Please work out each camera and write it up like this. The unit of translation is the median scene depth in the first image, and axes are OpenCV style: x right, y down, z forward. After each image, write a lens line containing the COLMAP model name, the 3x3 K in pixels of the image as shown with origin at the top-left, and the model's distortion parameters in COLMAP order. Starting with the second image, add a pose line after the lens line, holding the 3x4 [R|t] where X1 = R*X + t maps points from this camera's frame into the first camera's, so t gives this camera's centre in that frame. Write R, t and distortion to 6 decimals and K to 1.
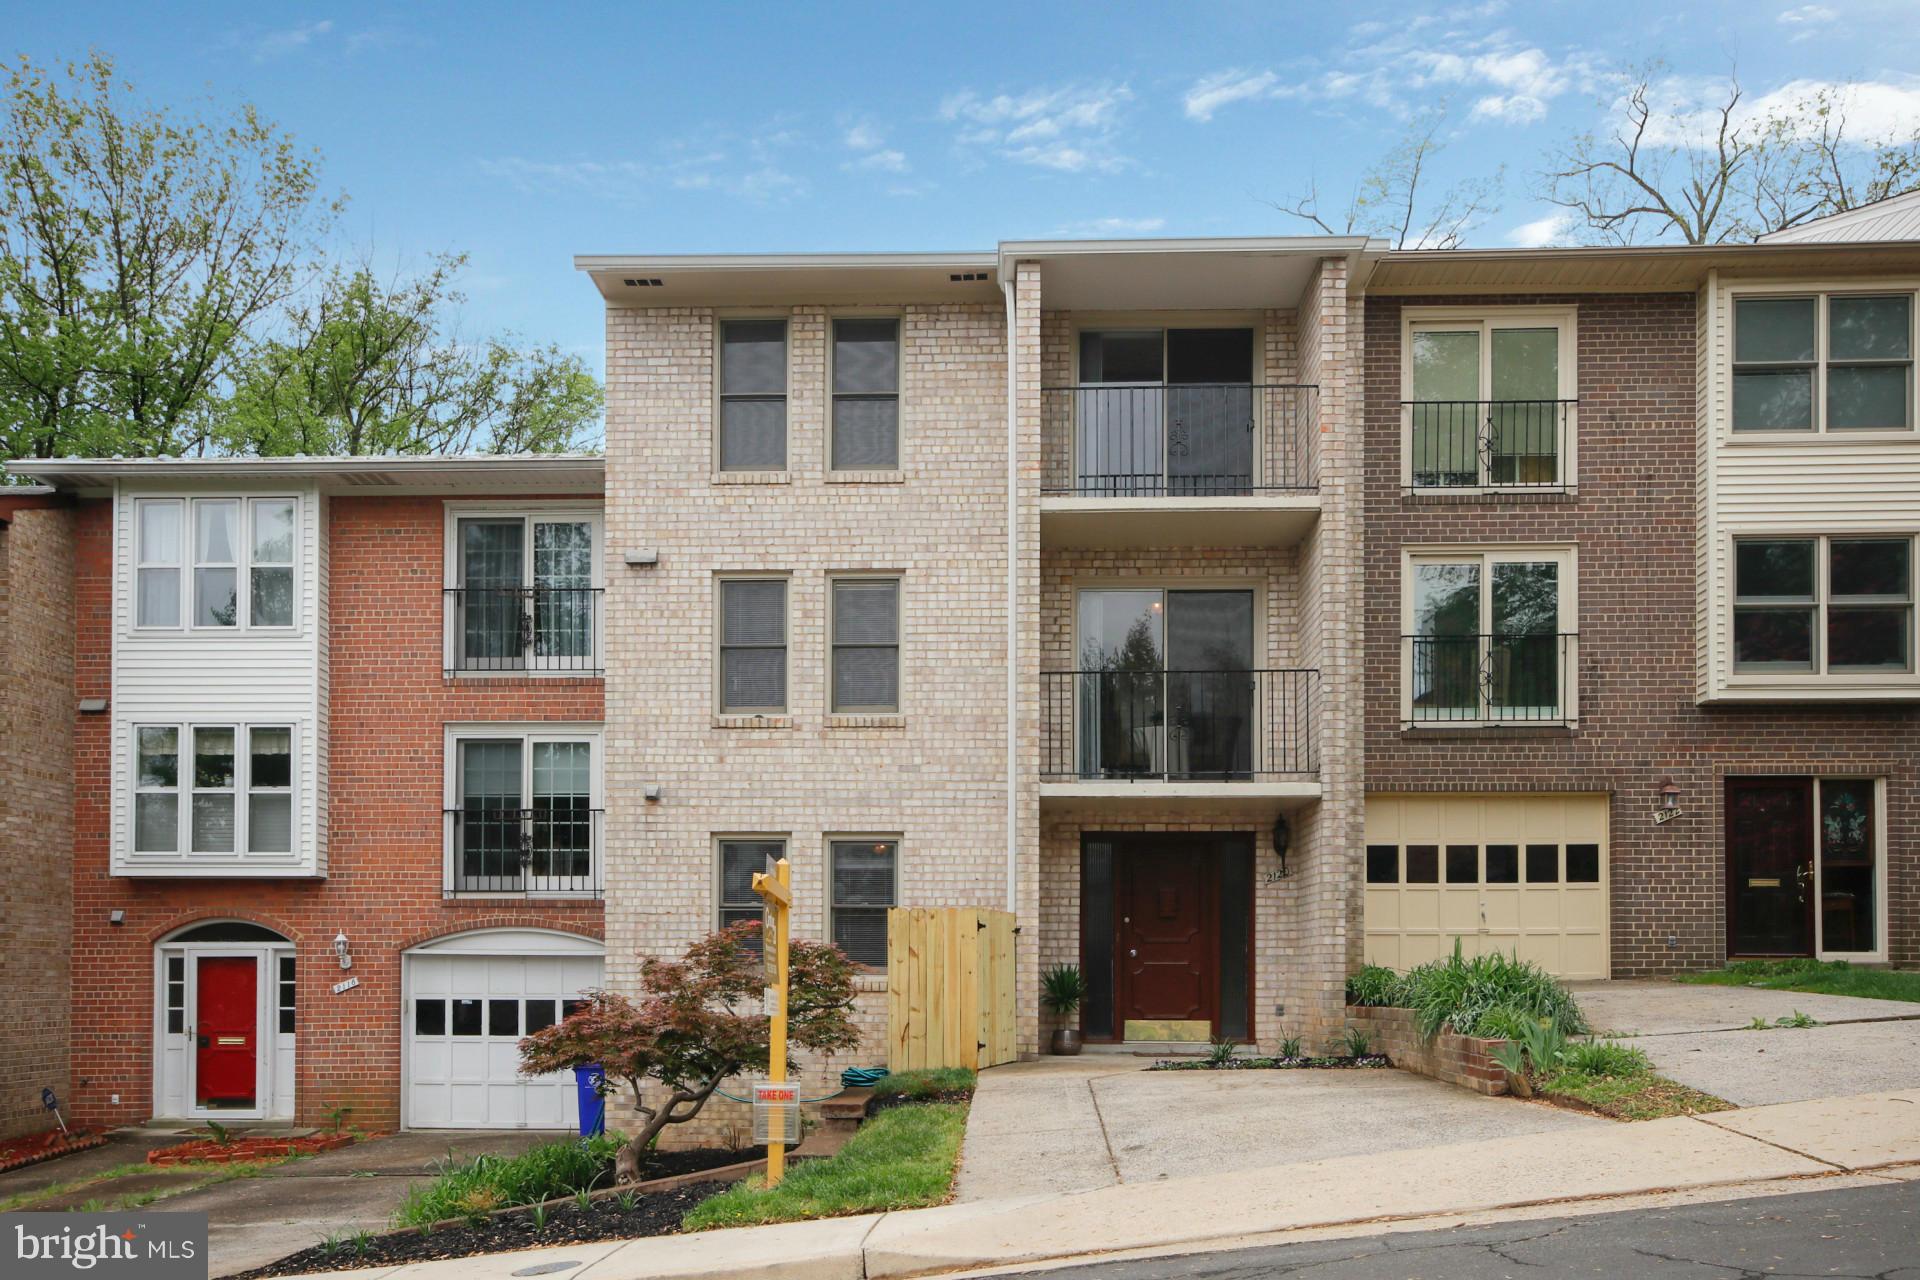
lens RADIAL K [[1370.0, 0, 960.0], [0, 1370.0, 640.0], [0, 0, 1]] dist [0.003531, 0.003337]
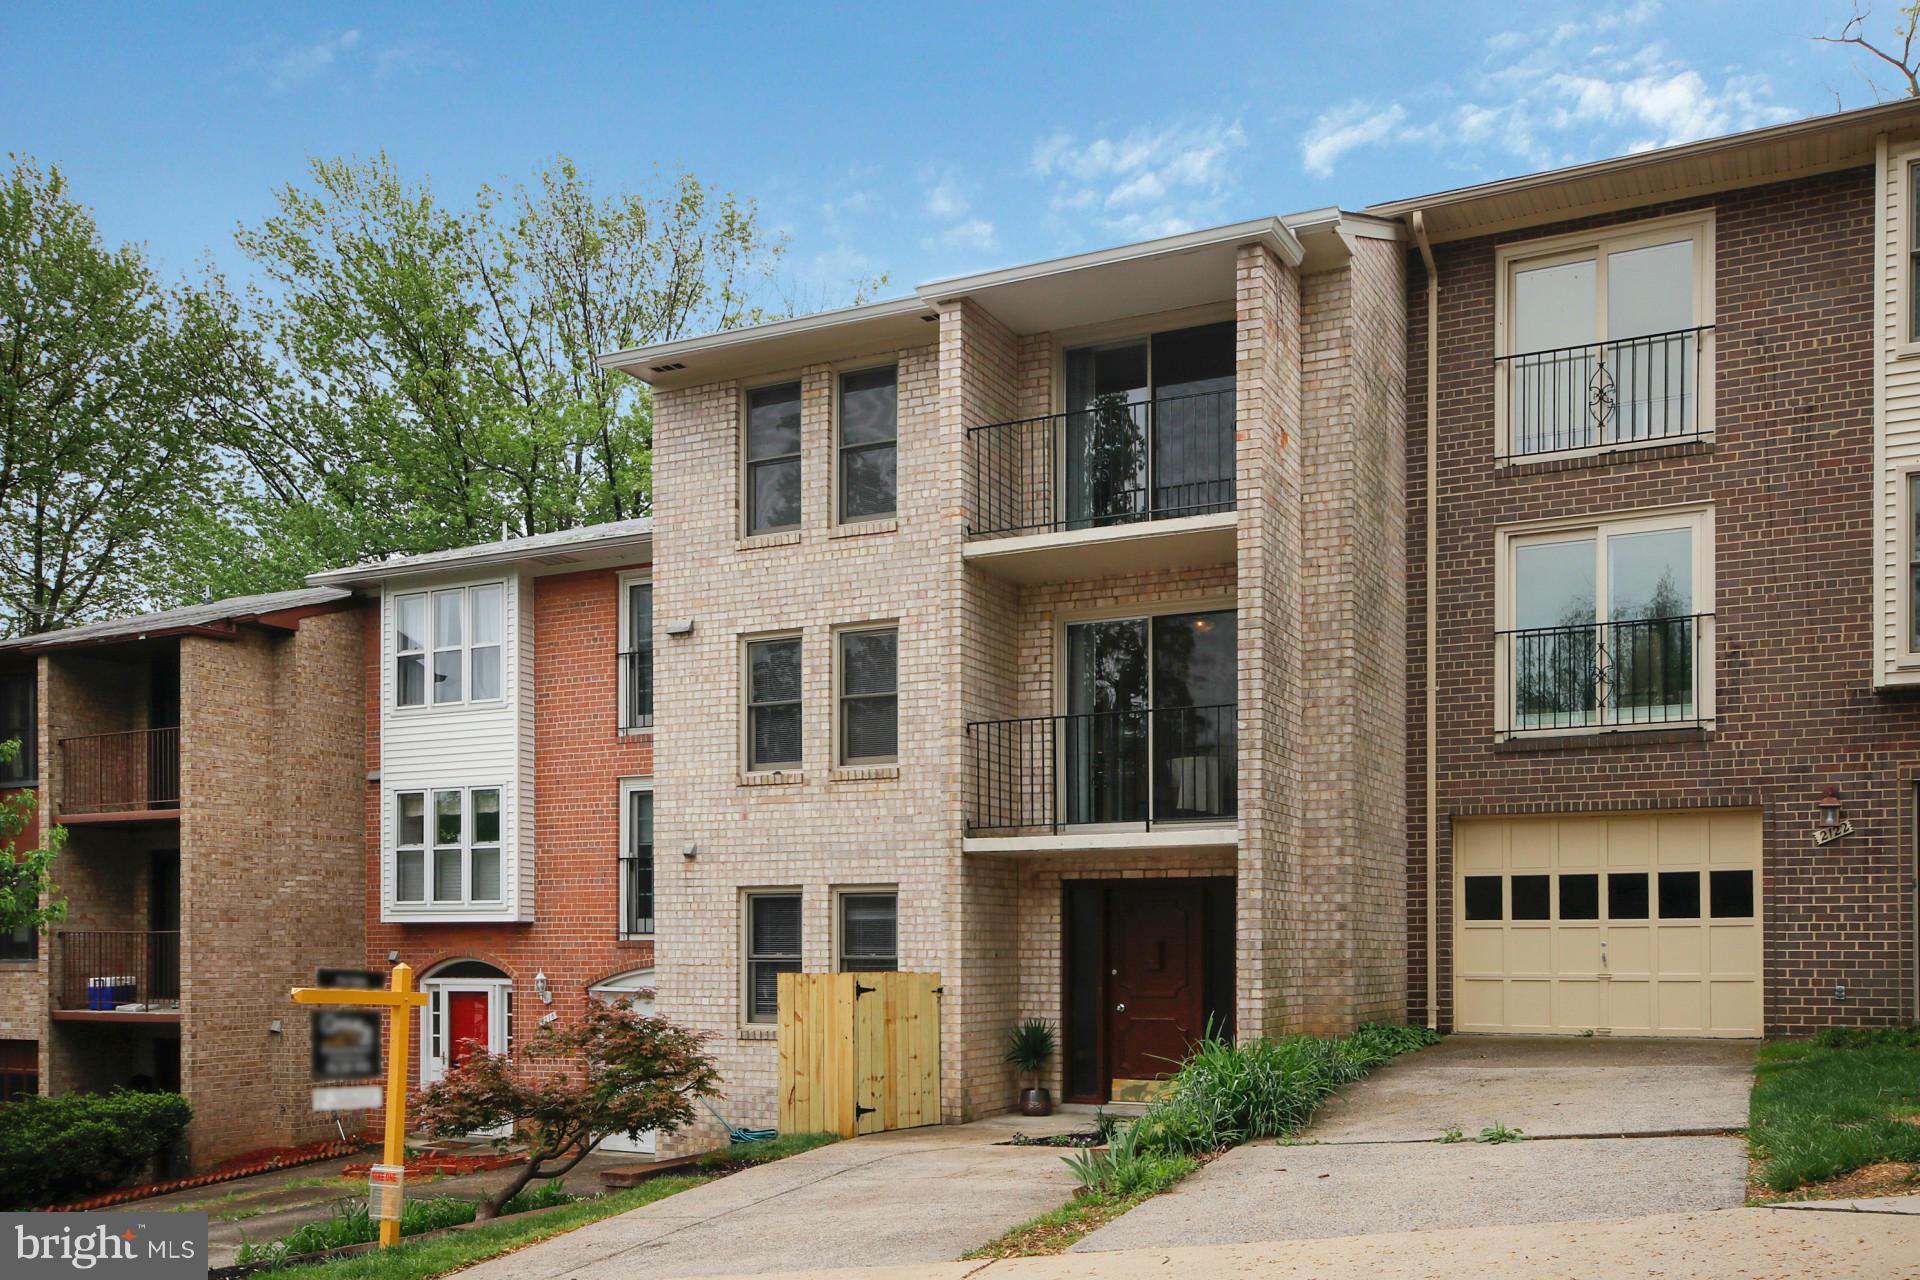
lens RADIAL K [[1453.3, 0, 1012.2], [0, 1453.3, 606.9], [0, 0, 1]] dist [0.005769, 0.007916]
pose [[0.929831, -0.087900, -0.357335, 0.408266], [0.088447, 0.995970, -0.014845, -0.035974], [0.357200, -0.017802, 0.933858, 0.038021]]
